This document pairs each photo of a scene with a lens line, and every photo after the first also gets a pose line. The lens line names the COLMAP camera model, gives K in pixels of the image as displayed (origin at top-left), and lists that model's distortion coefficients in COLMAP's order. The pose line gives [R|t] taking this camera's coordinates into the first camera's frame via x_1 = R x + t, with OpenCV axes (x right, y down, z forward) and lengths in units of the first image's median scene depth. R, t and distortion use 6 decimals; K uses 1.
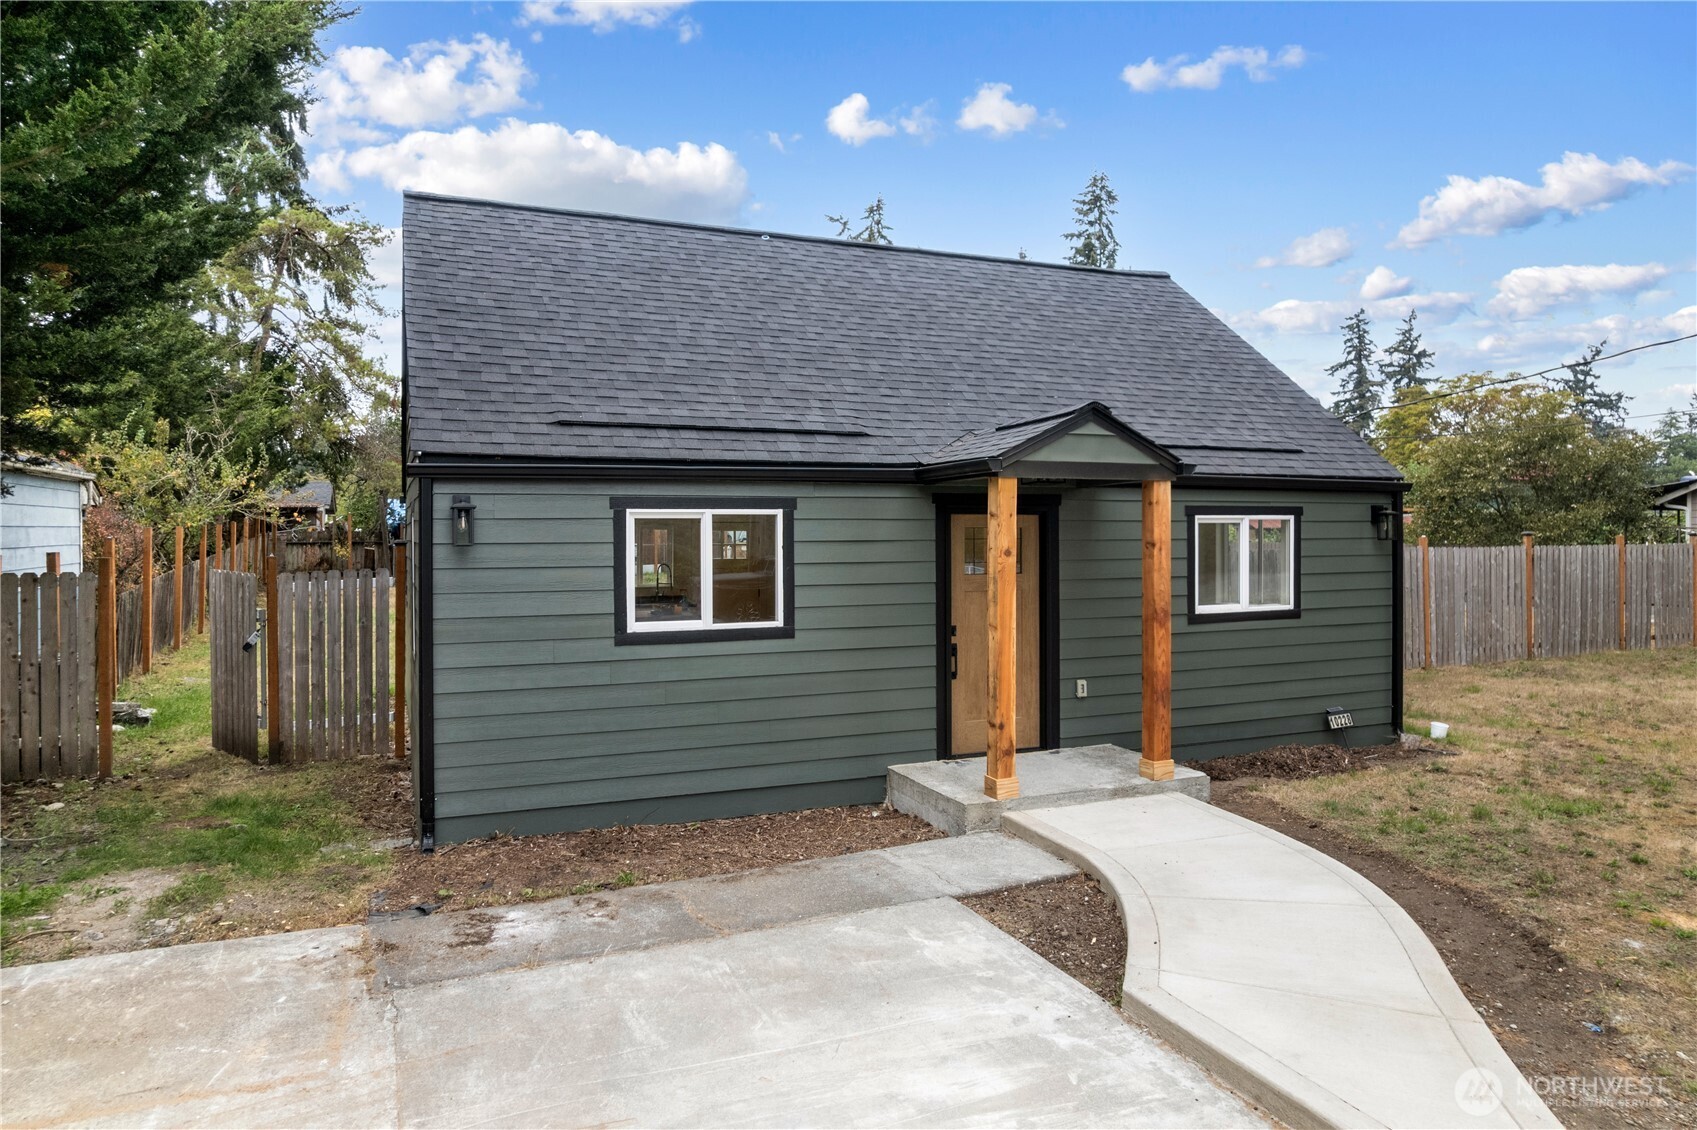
lens RADIAL K [[1051.8, 0, 849.9], [0, 1051.8, 531.7], [0, 0, 1]] dist [-0.062845, 0.047759]
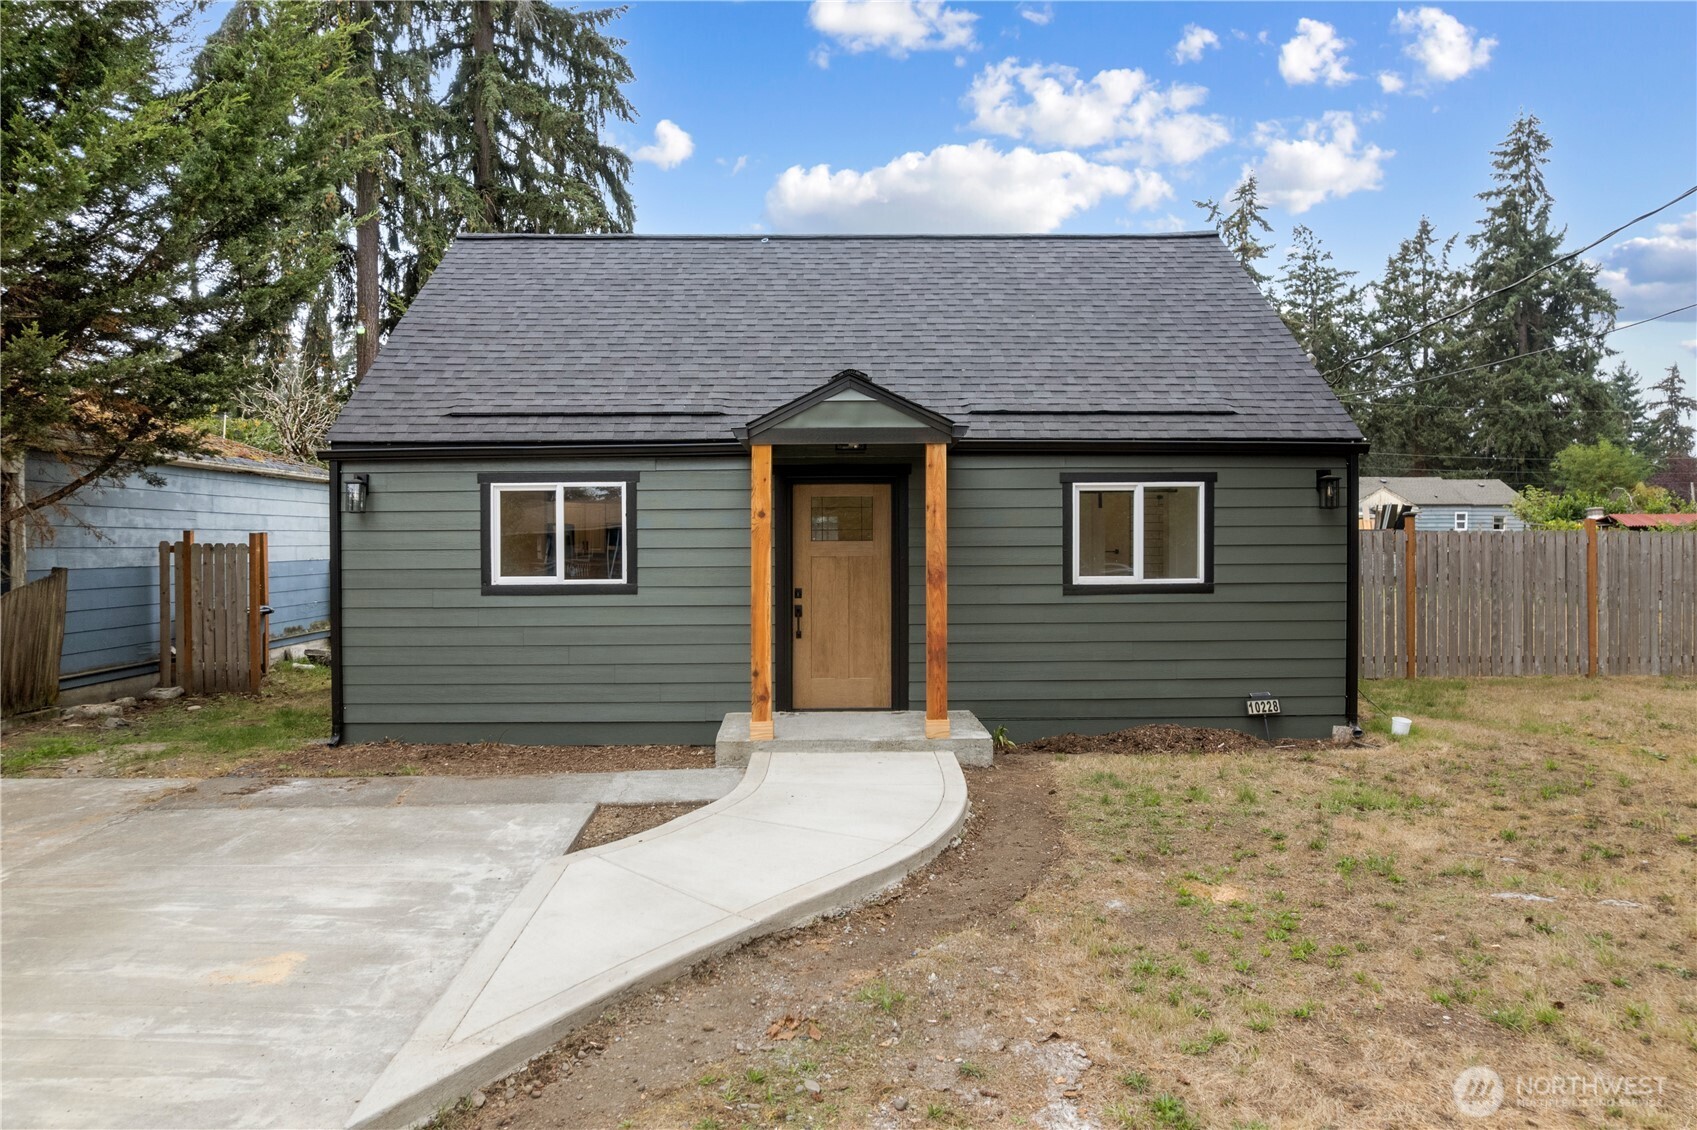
lens RADIAL K [[1074.4, 0, 891.4], [0, 1074.4, 566.3], [0, 0, 1]] dist [-0.099497, 0.098176]
pose [[0.933484, 0.005123, -0.358582, 0.605423], [0.003052, 0.999748, 0.022227, 0.044647], [0.358606, -0.021843, 0.933234, 0.015209]]
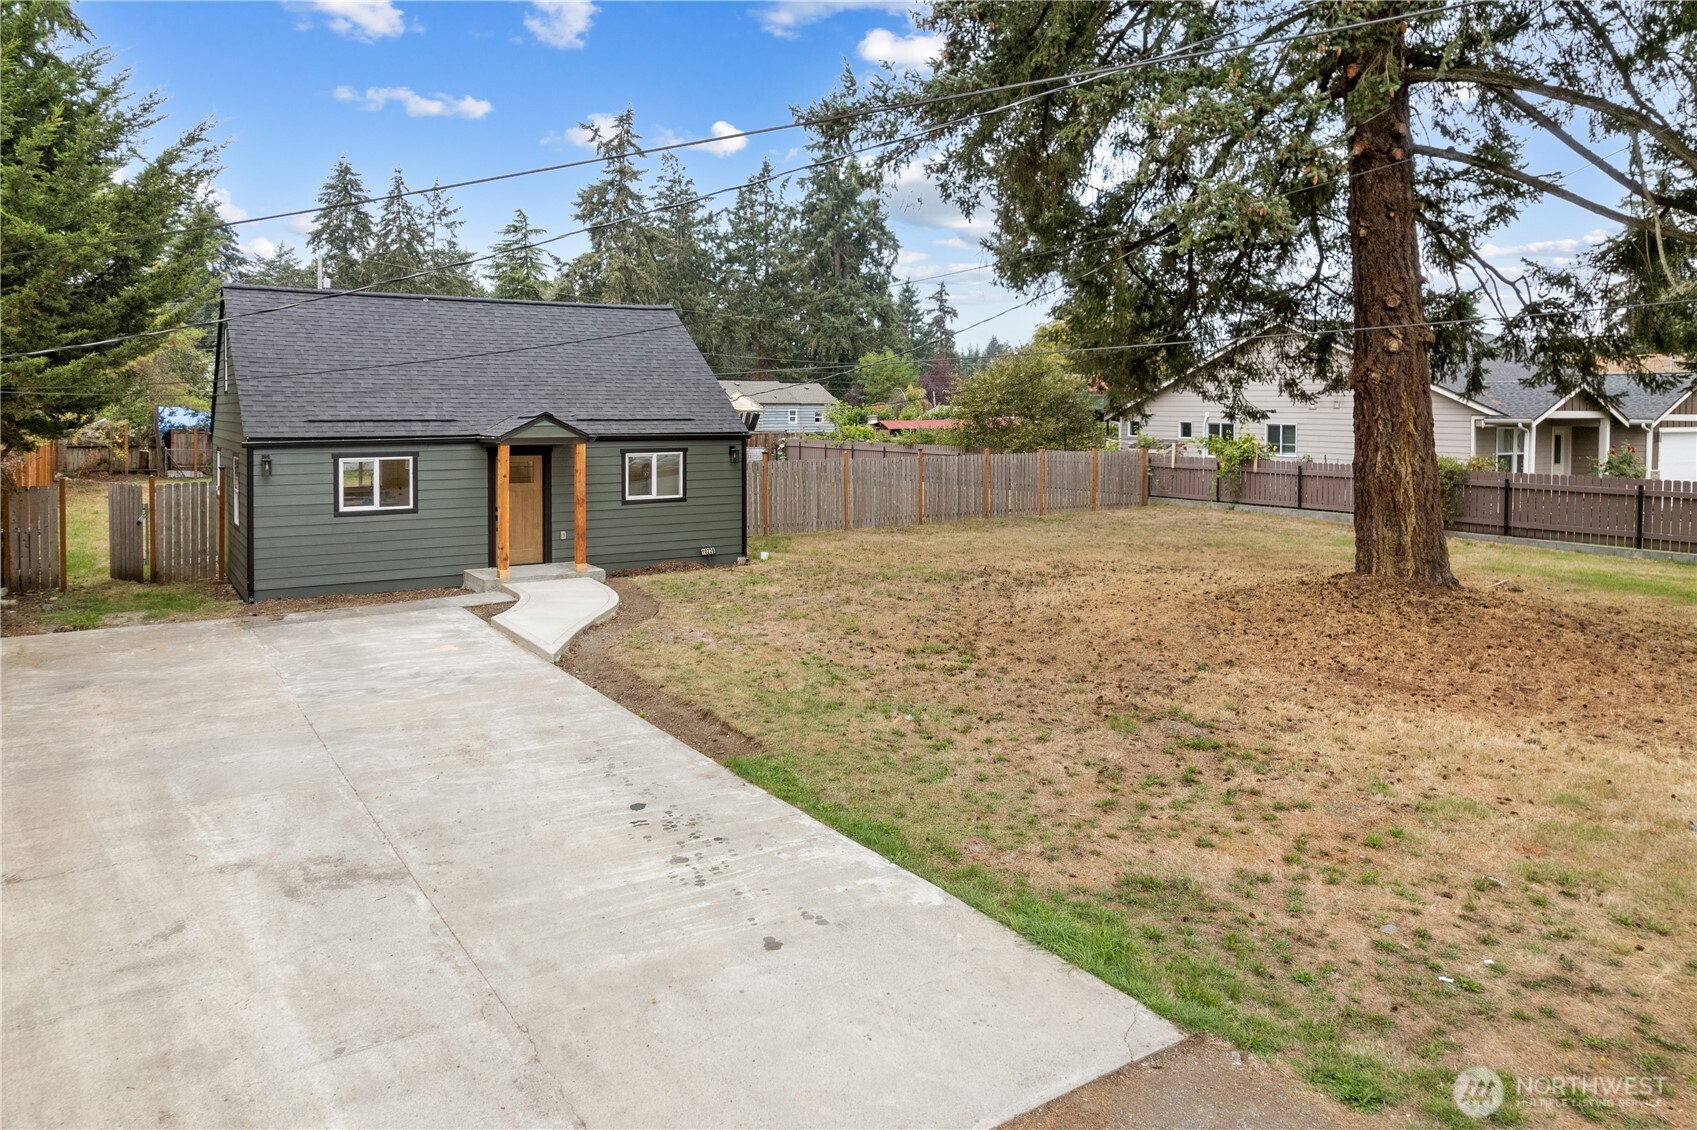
lens RADIAL K [[1132.0, 0, 888.3], [0, 1132.0, 400.2], [0, 0, 1]] dist [-0.098515, 0.060026]
pose [[0.977777, 0.001486, 0.209642, 0.425447], [-0.000131, 0.999979, -0.006476, -0.124329], [-0.209647, 0.006305, 0.977757, -1.529700]]
